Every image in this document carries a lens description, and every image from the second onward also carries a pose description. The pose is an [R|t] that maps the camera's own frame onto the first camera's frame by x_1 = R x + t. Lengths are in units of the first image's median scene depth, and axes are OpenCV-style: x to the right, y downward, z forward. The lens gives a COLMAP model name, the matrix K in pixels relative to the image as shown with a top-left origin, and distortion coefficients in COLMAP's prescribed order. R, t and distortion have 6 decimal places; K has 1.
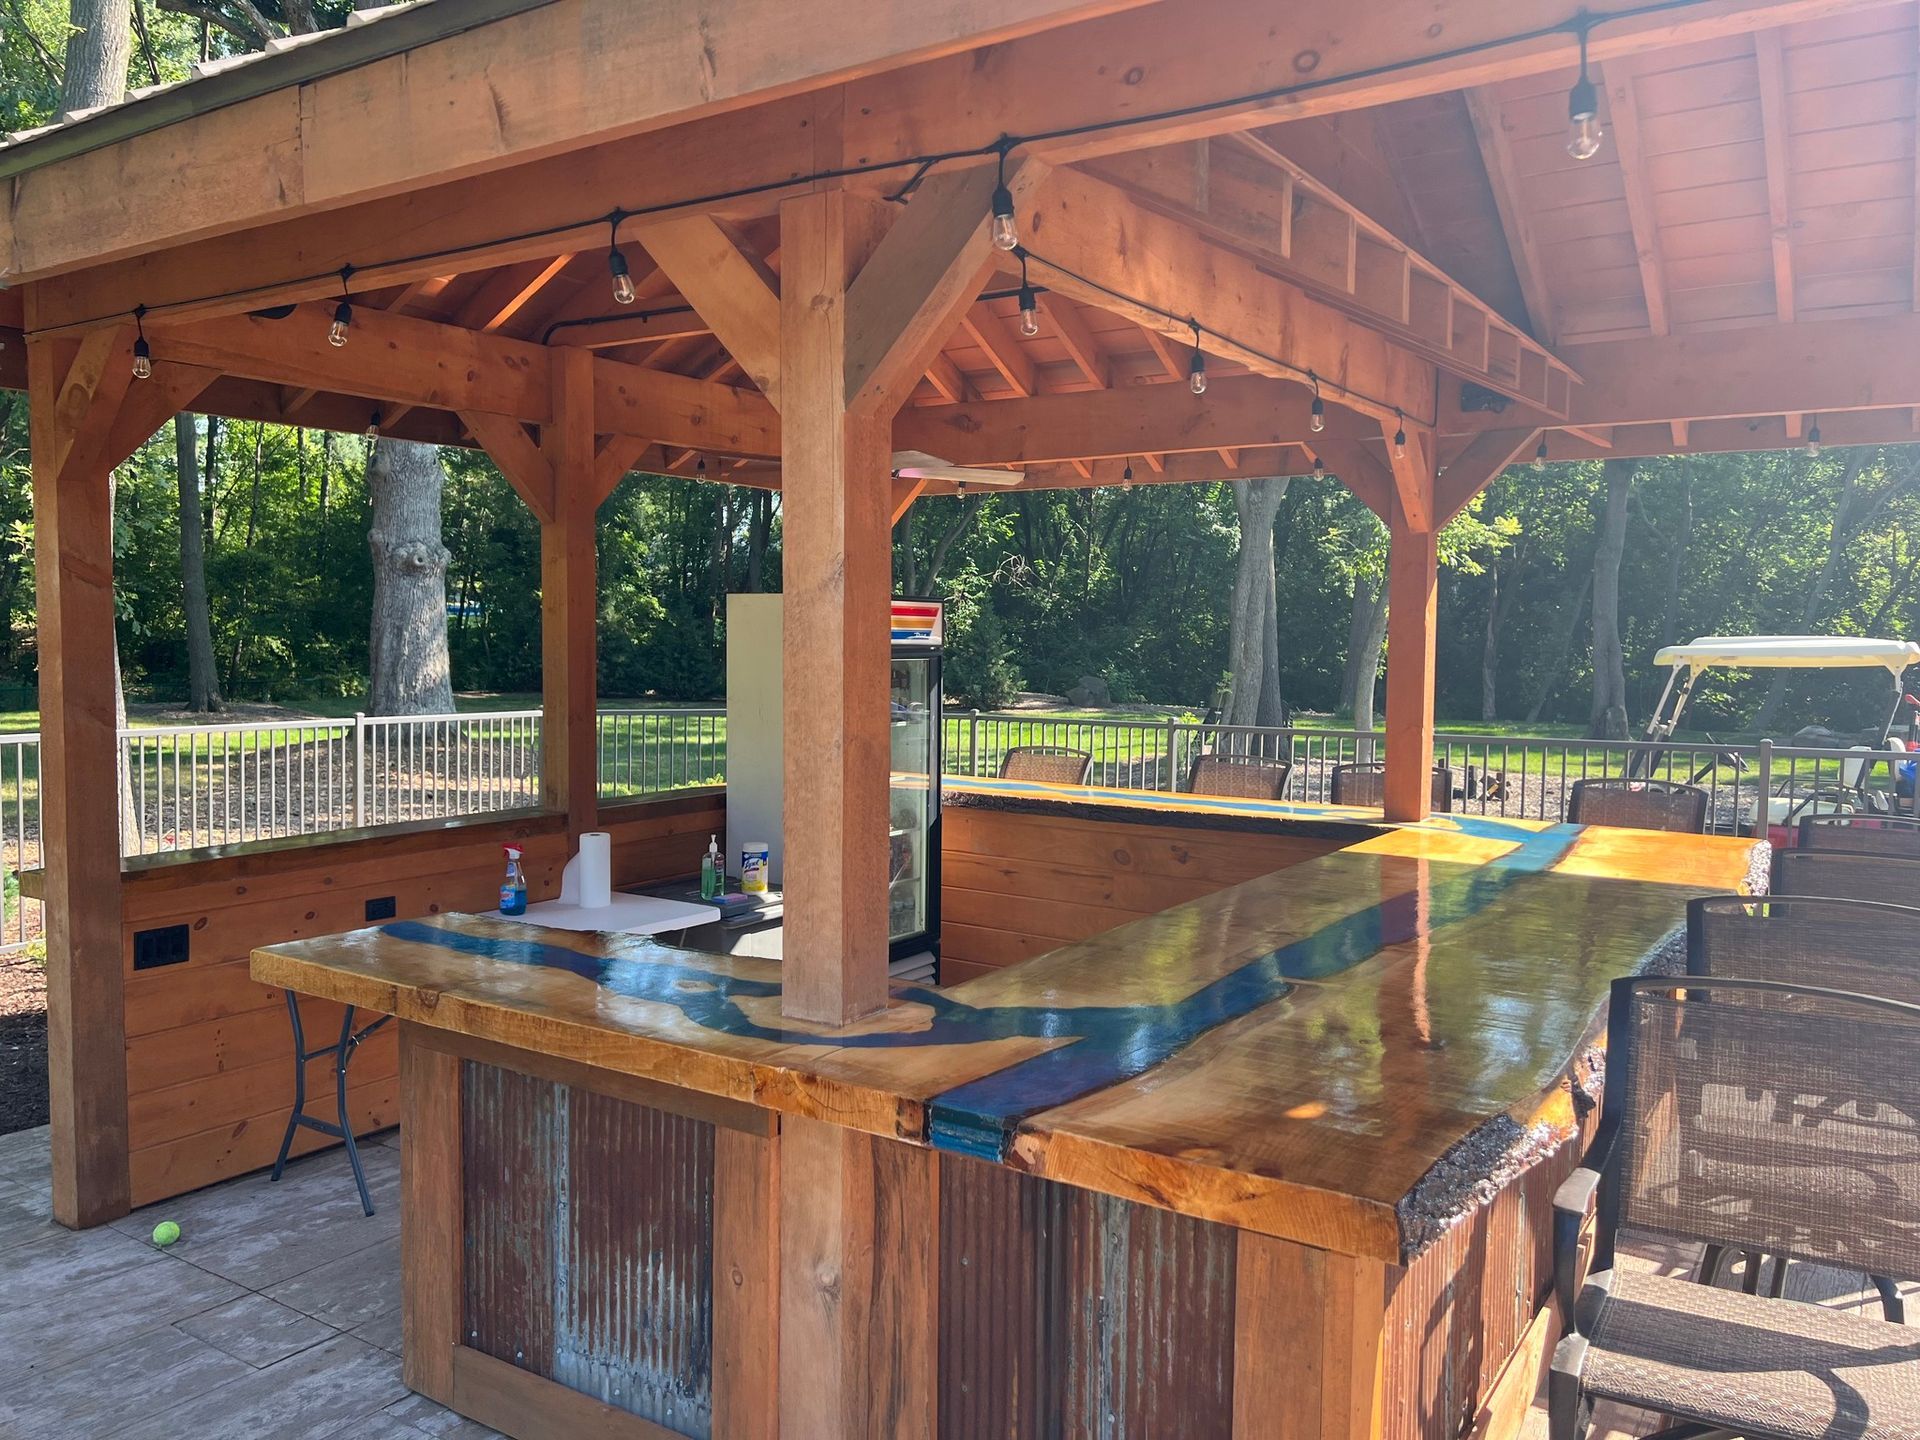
lens RADIAL K [[1453.0, 0, 966.3], [0, 1453.0, 730.8], [0, 0, 1]] dist [0.052677, -0.051899]
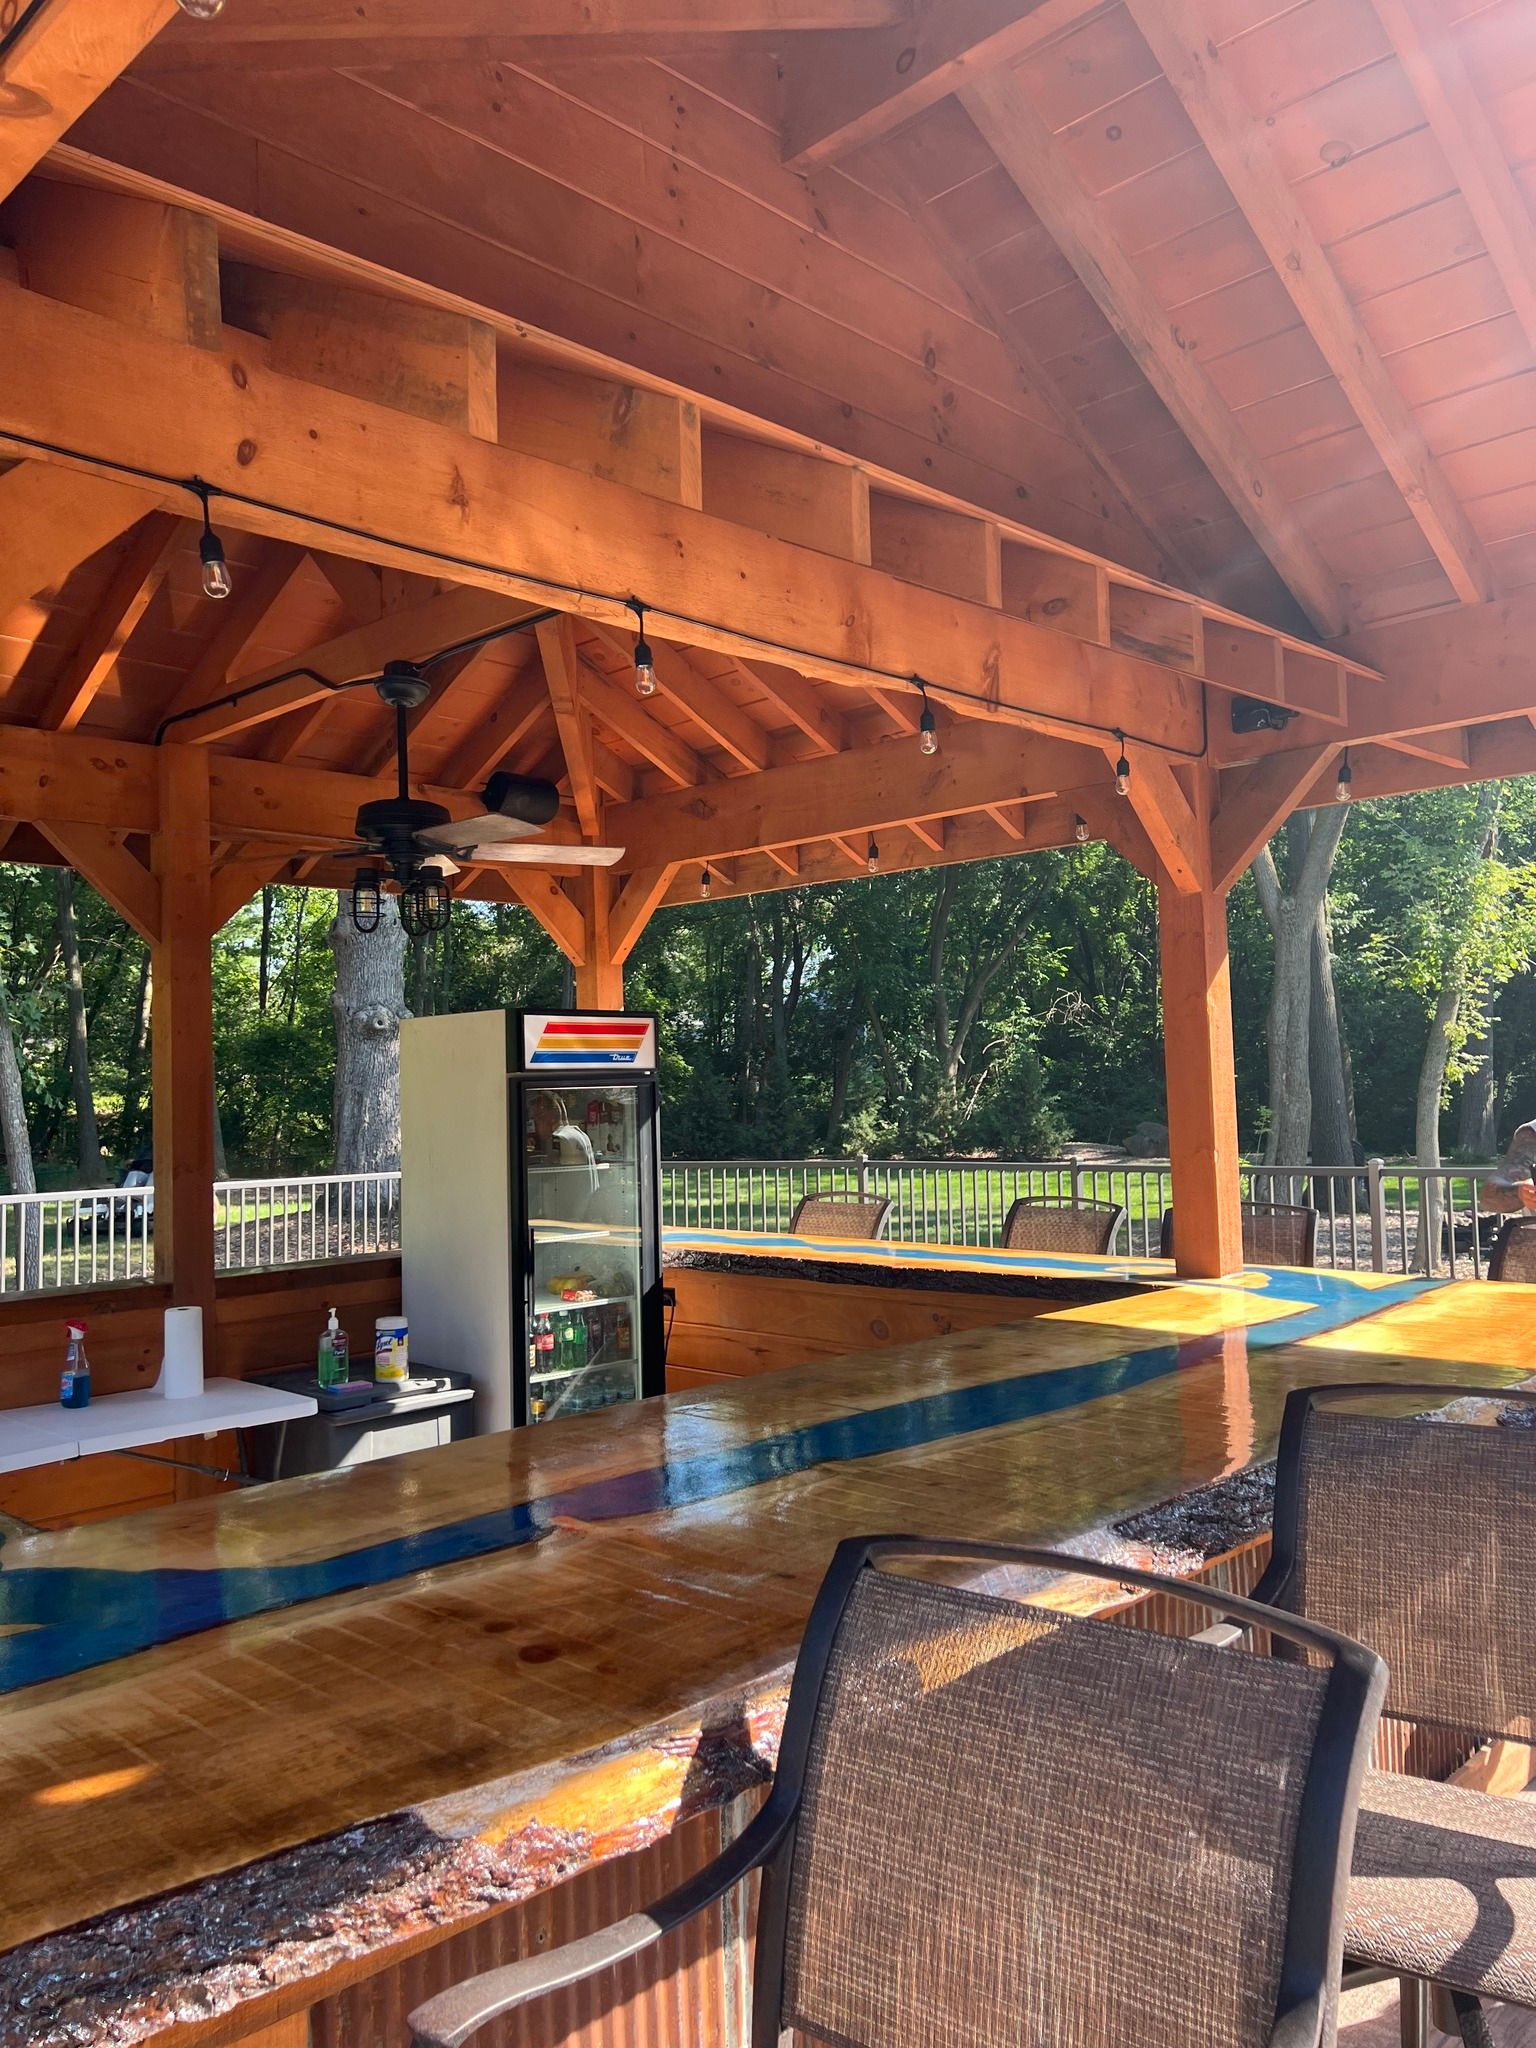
lens RADIAL K [[1549.8, 0, 767.9], [0, 1549.8, 1027.9], [0, 0, 1]] dist [0.052677, -0.051899]
pose [[0.981133, -0.046101, -0.187758, 0.214140], [0.025881, 0.993732, -0.108753, 0.014852], [0.191595, 0.101842, 0.976176, 0.153409]]
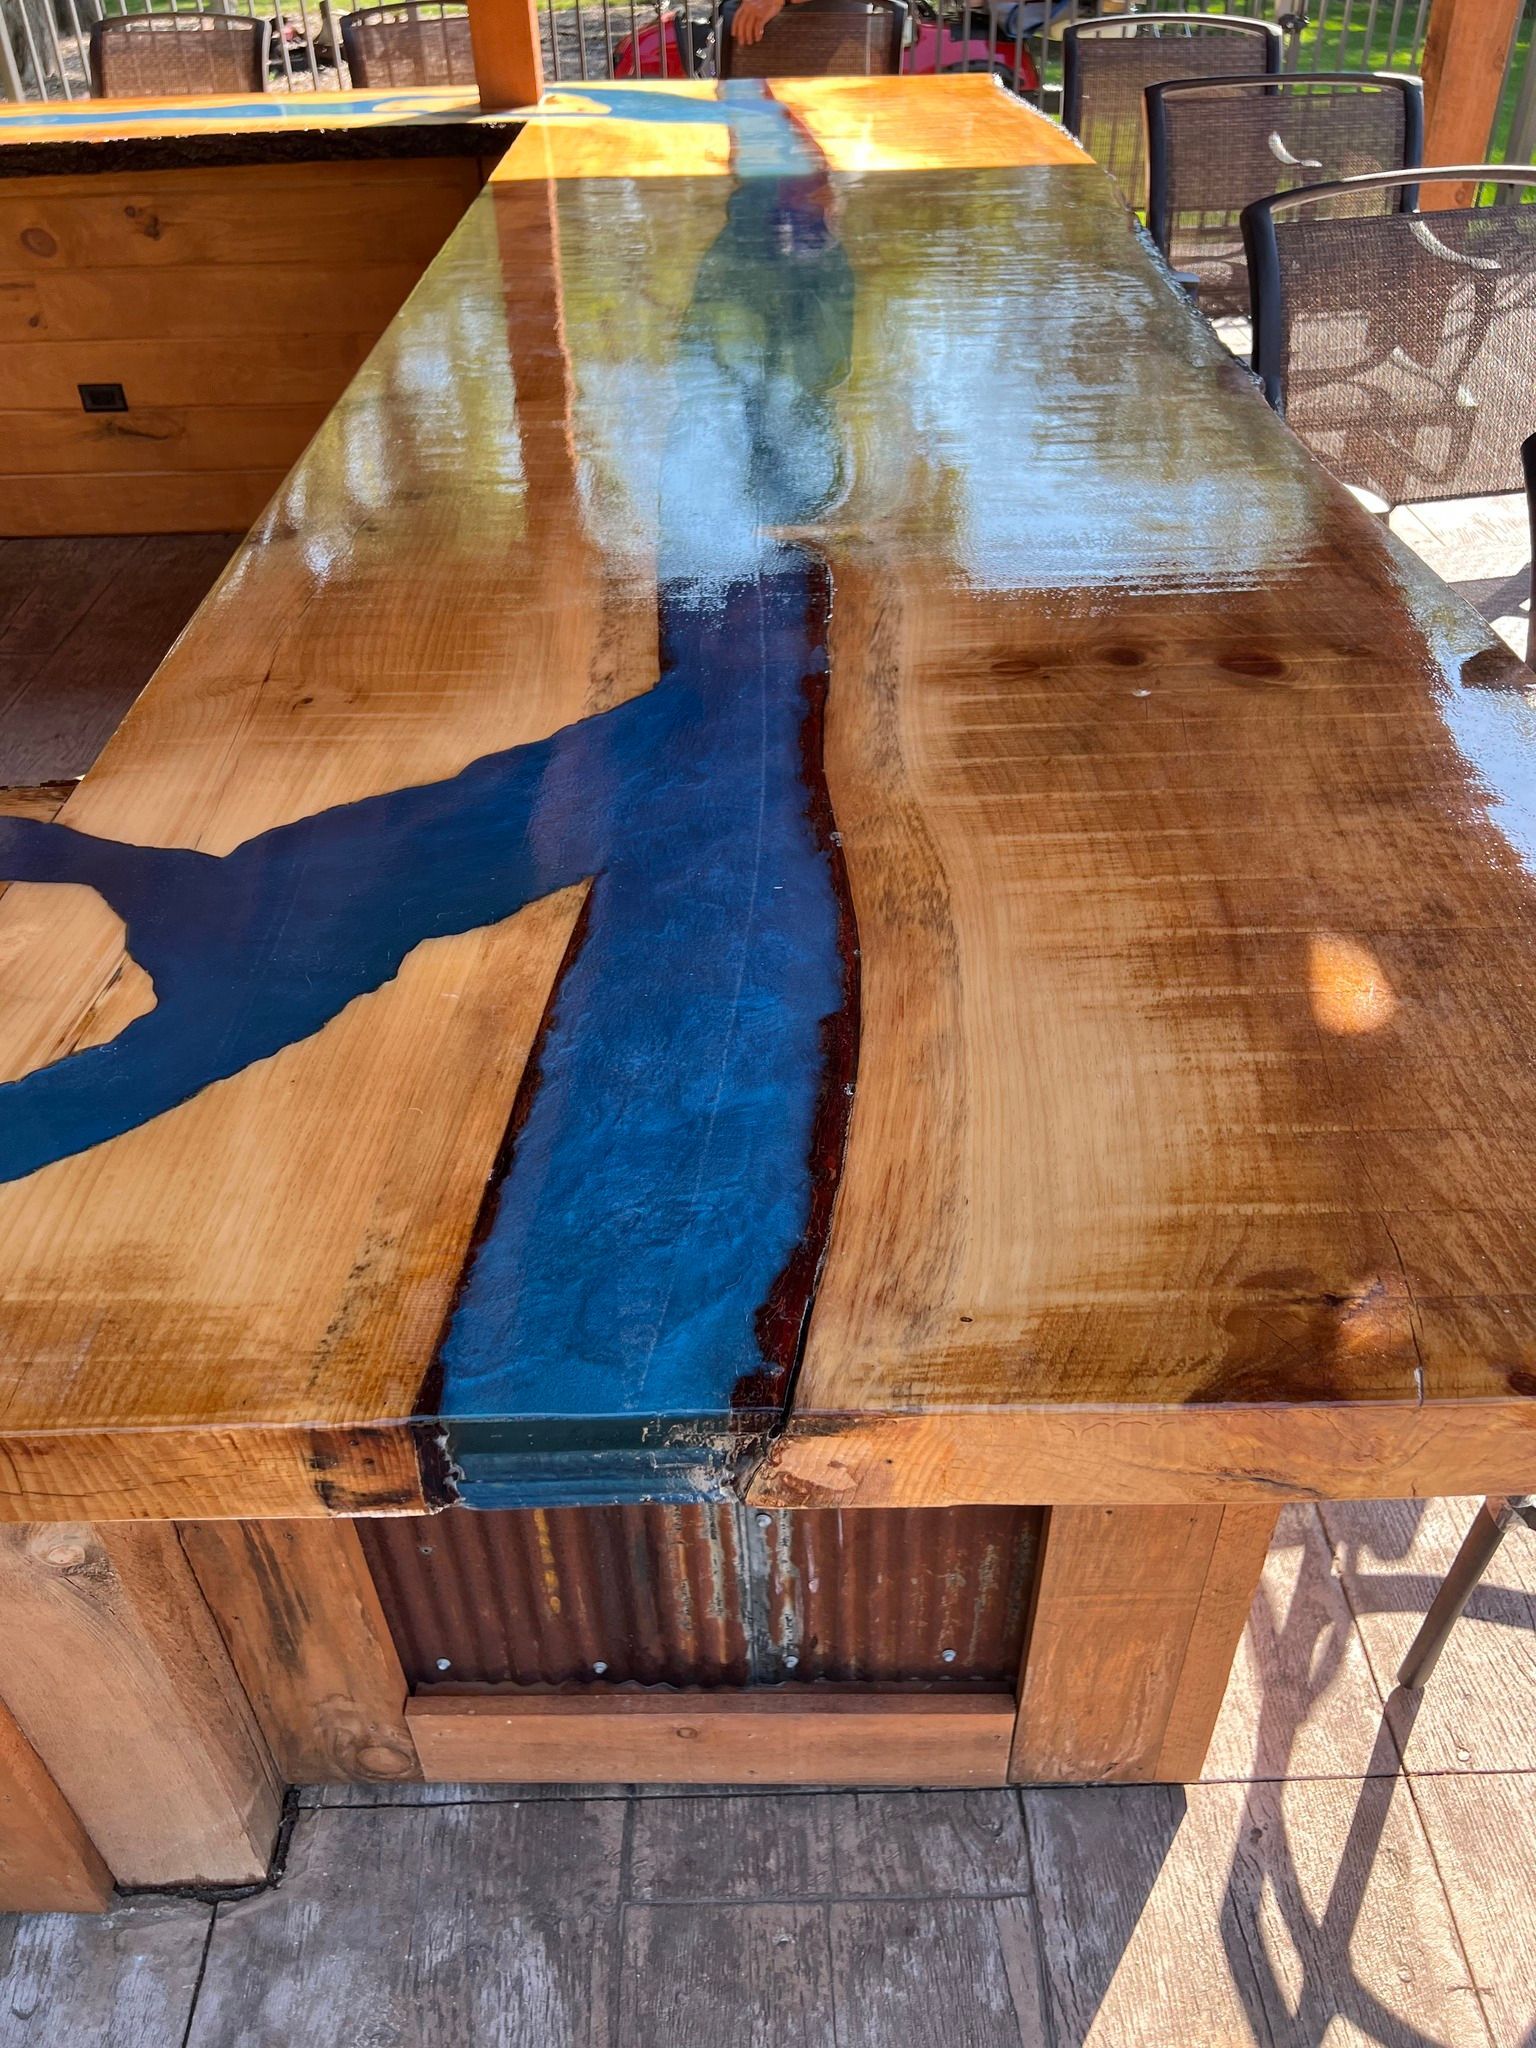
lens RADIAL K [[1549.8, 0, 765.9], [0, 1549.8, 1032.5], [0, 0, 1]] dist [0.052677, -0.051899]
pose [[0.831431, -0.371980, 0.412739, -0.024786], [0.077129, 0.812909, 0.577261, 0.005677], [-0.550248, -0.448119, 0.704568, 0.275776]]
